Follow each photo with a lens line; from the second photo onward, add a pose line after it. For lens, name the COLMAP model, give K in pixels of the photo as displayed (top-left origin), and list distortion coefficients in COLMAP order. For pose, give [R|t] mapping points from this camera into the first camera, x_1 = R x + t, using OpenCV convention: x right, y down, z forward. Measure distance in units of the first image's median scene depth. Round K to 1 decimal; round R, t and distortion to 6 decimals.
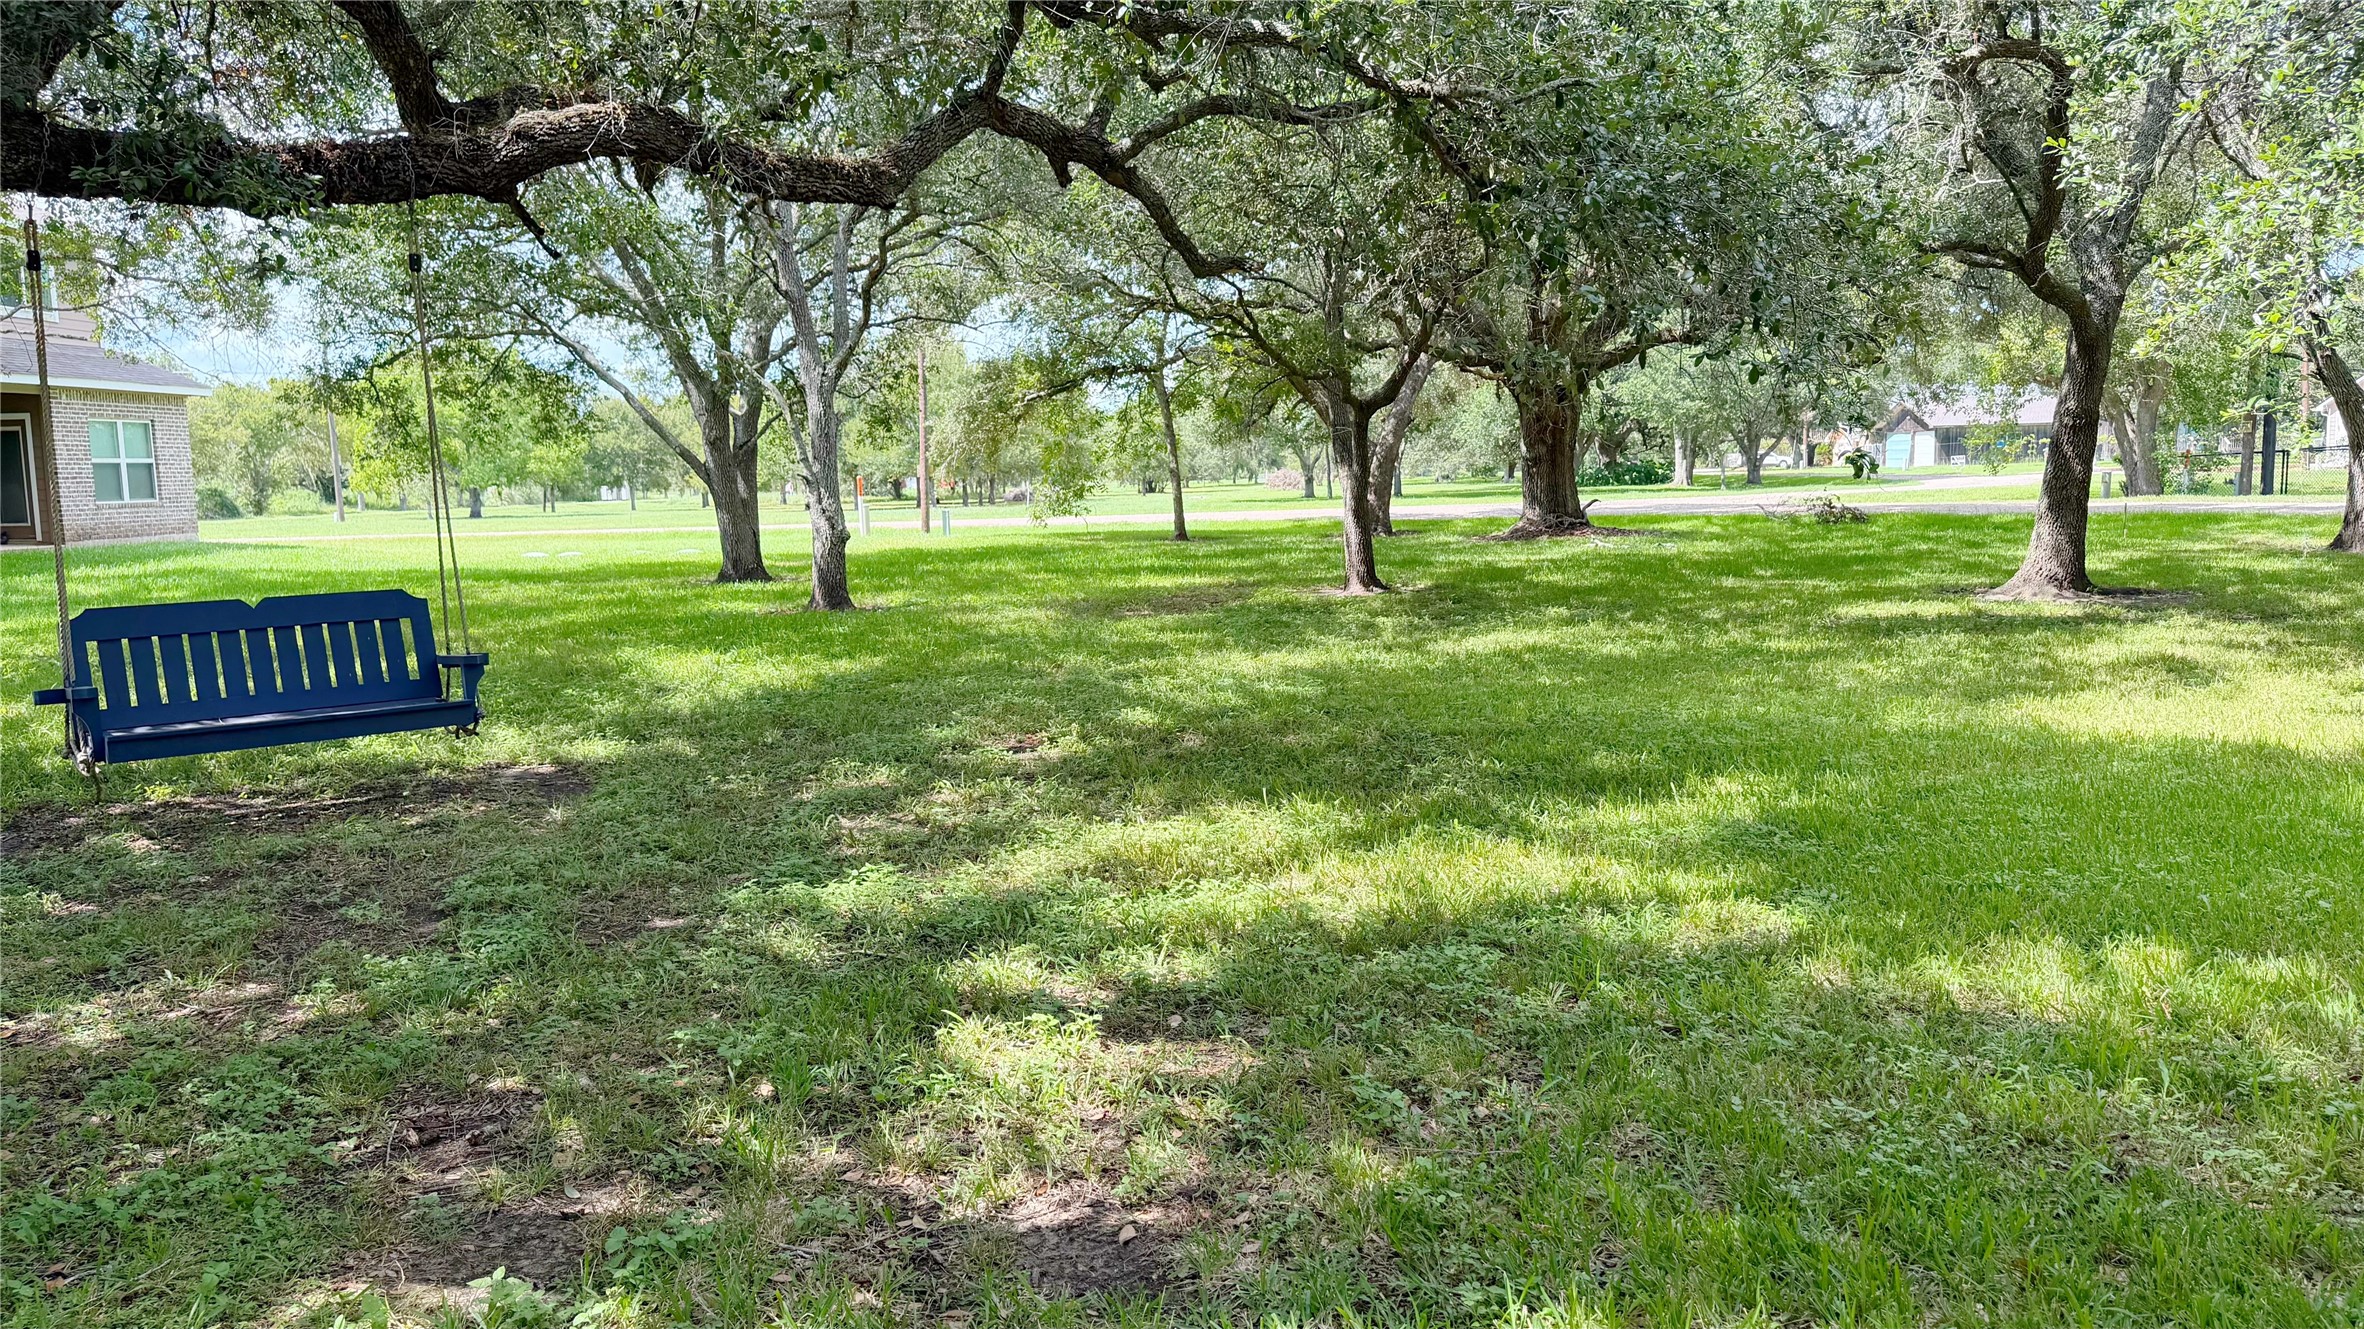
lens RADIAL K [[1604.4, 0, 1182.0], [0, 1604.4, 664.5], [0, 0, 1]] dist [0.140091, -0.174666]
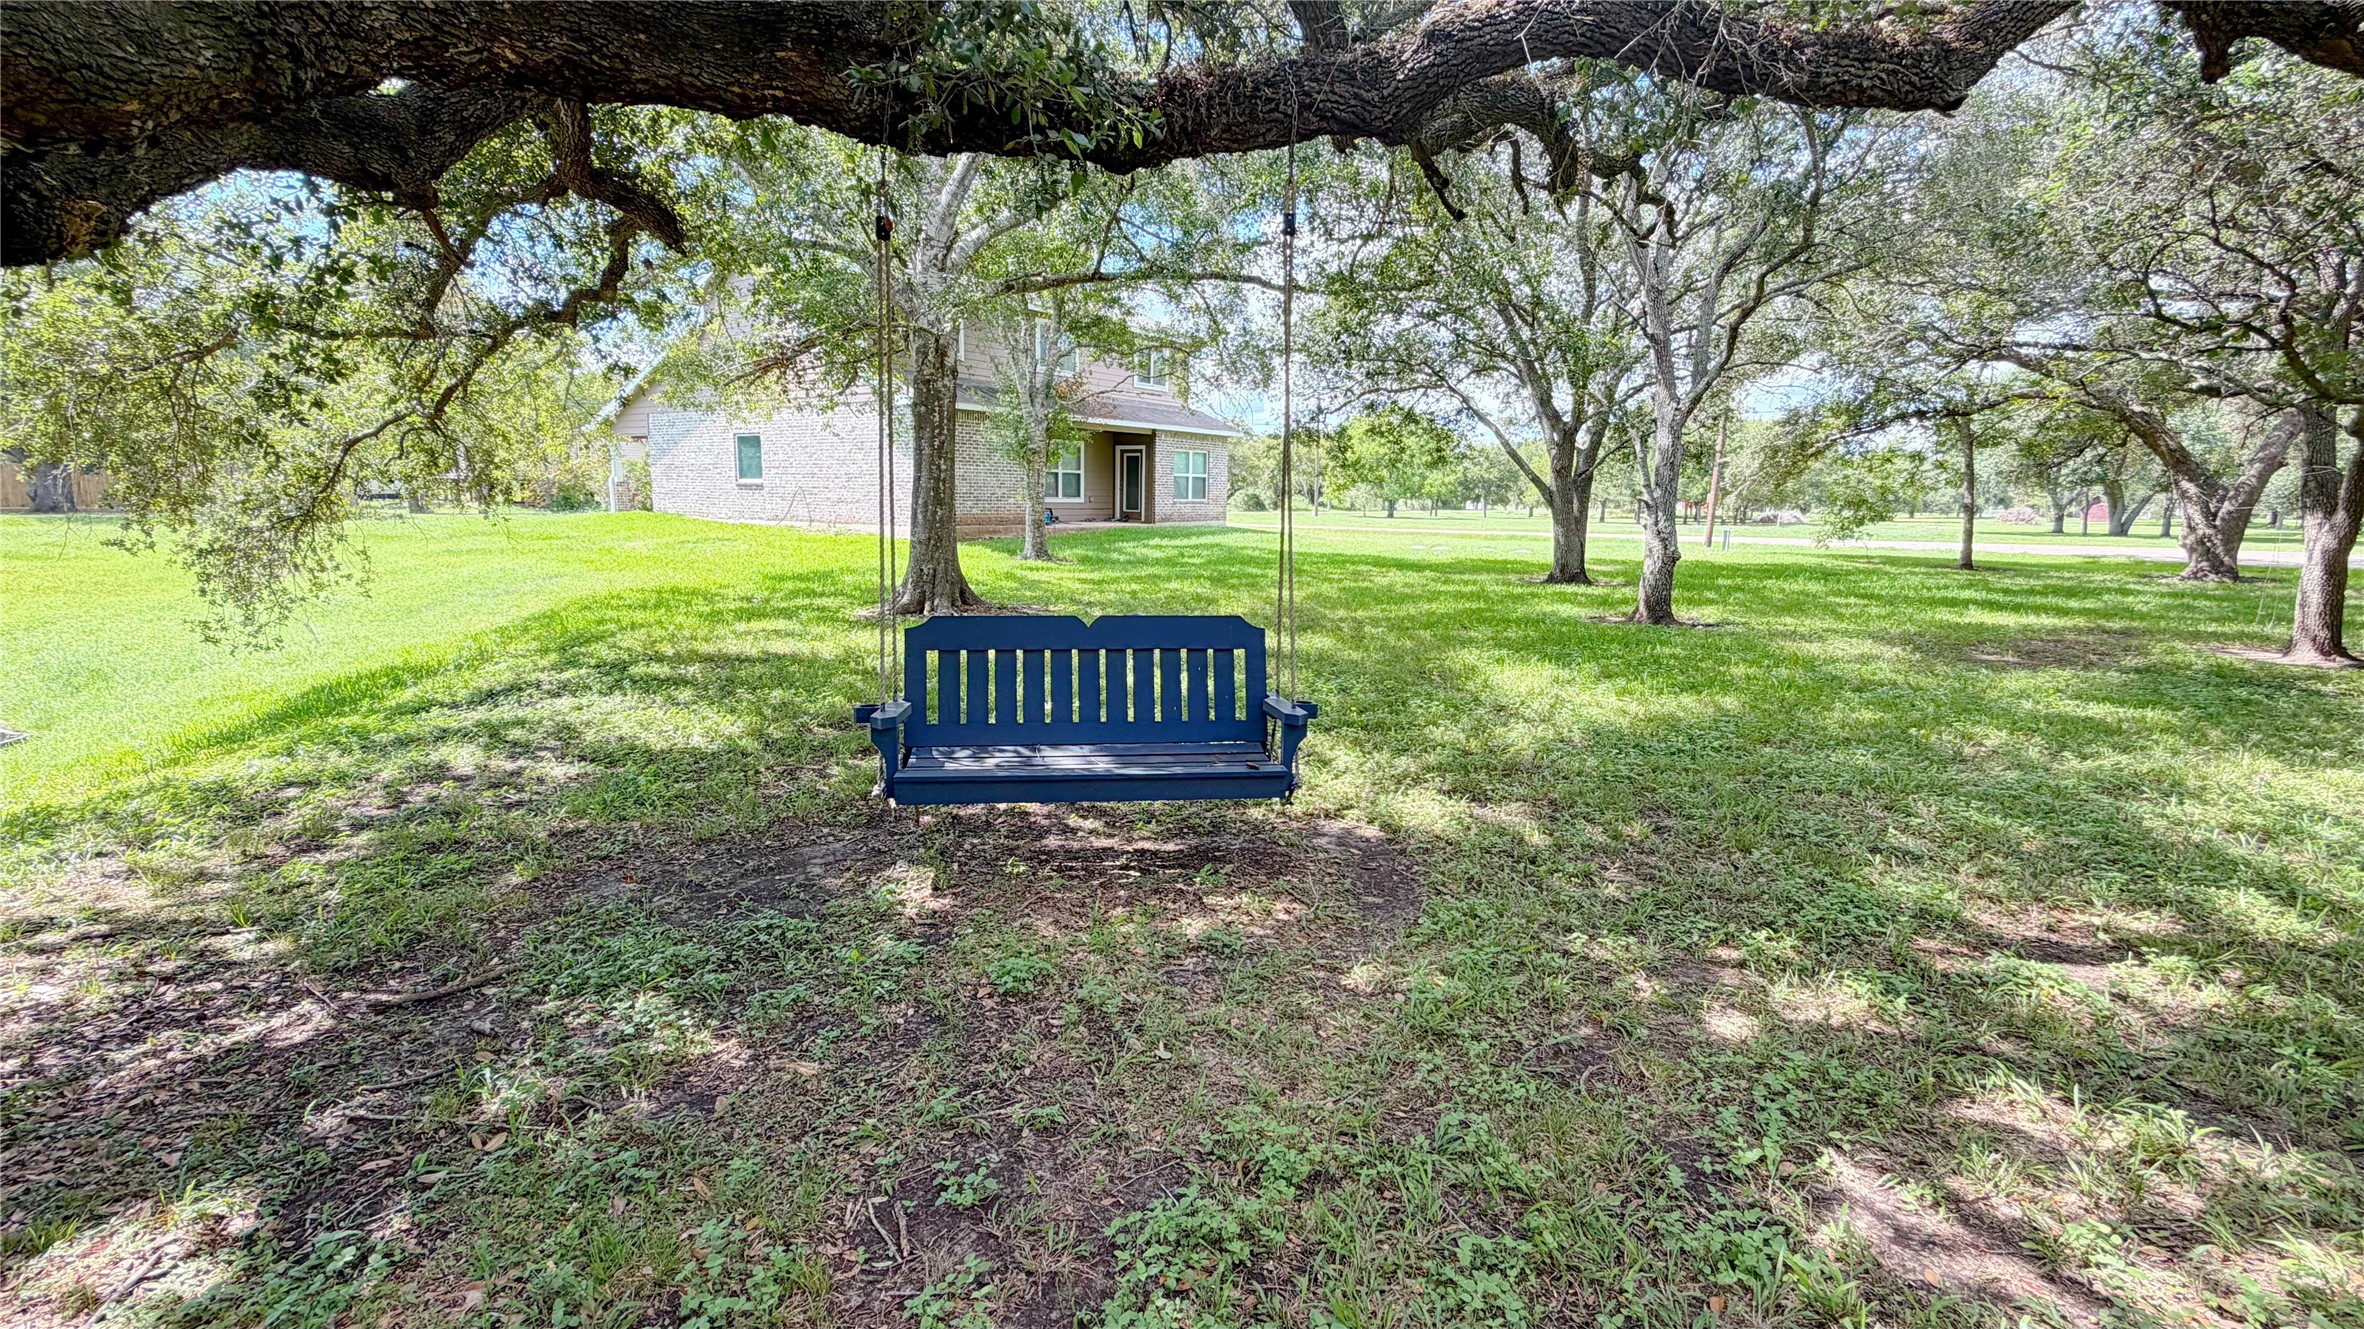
lens RADIAL K [[1018.1, 0, 1182.0], [0, 1018.1, 664.5], [0, 0, 1]] dist [0.004961, 0.000584]
pose [[0.818195, 0.131885, -0.559610, -0.065134], [-0.103582, 0.991222, 0.082160, -0.021942], [0.565534, -0.009258, 0.824673, 0.179634]]
